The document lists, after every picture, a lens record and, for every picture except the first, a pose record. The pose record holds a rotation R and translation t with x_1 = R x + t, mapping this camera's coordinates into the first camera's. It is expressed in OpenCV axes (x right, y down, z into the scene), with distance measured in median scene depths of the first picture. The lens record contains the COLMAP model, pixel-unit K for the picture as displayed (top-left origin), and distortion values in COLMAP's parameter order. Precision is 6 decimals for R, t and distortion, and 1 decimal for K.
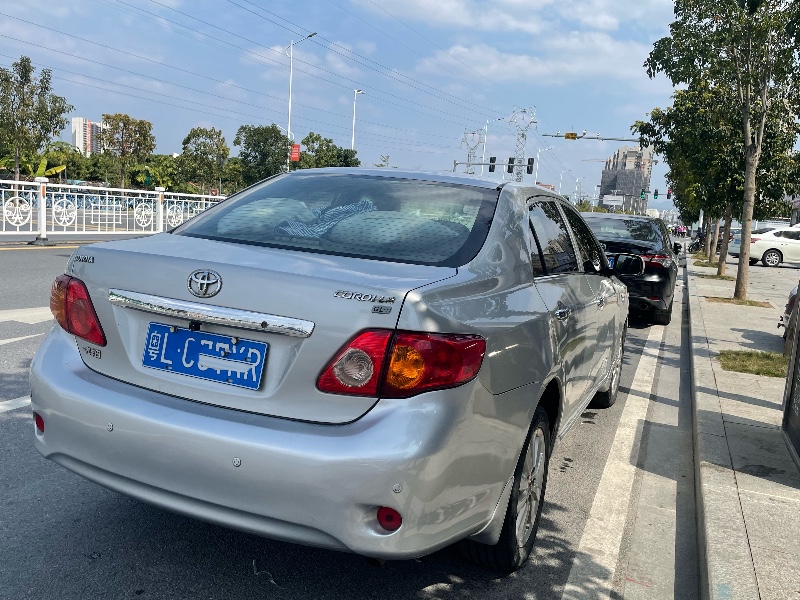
lens RADIAL K [[696.2, 0, 400.7], [0, 696.2, 279.6], [0, 0, 1]] dist [0.048012, -0.003223]
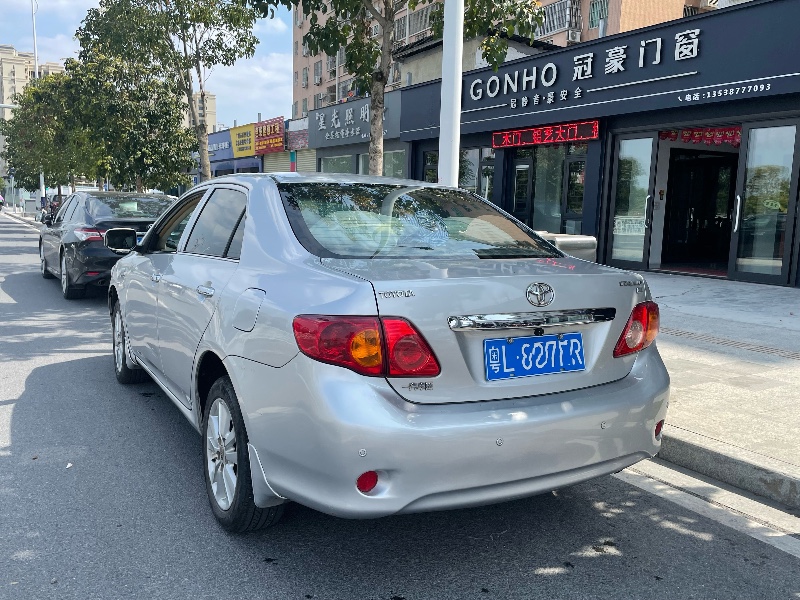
lens RADIAL K [[684.2, 0, 404.5], [0, 684.2, 297.9], [0, 0, 1]] dist [0.100681, -0.136641]
pose [[0.593539, -0.161843, 0.788364, -1.191822], [0.101920, 0.986800, 0.125847, -0.140400], [-0.798325, 0.005655, 0.602200, 0.446588]]
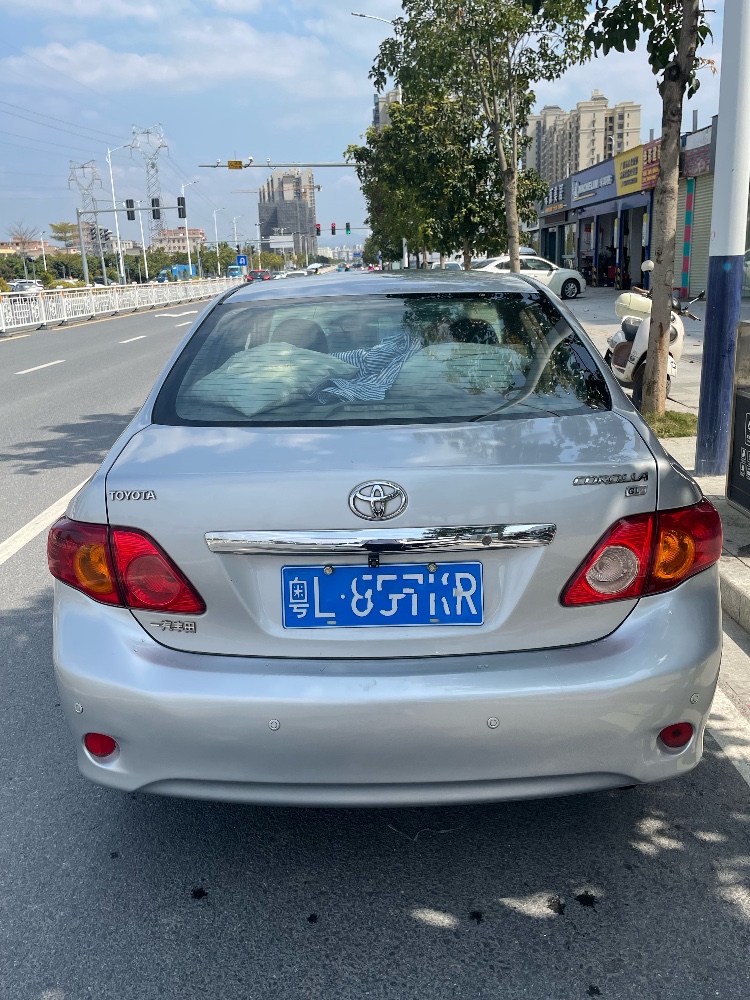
lens RADIAL K [[870.2, 0, 370.8], [0, 870.2, 479.6], [0, 0, 1]] dist [0.048012, -0.003223]
pose [[0.918183, -0.199932, 0.342004, -0.532675], [0.149217, 0.974266, 0.168940, -0.151130], [-0.366980, -0.104085, 0.924388, 0.164085]]
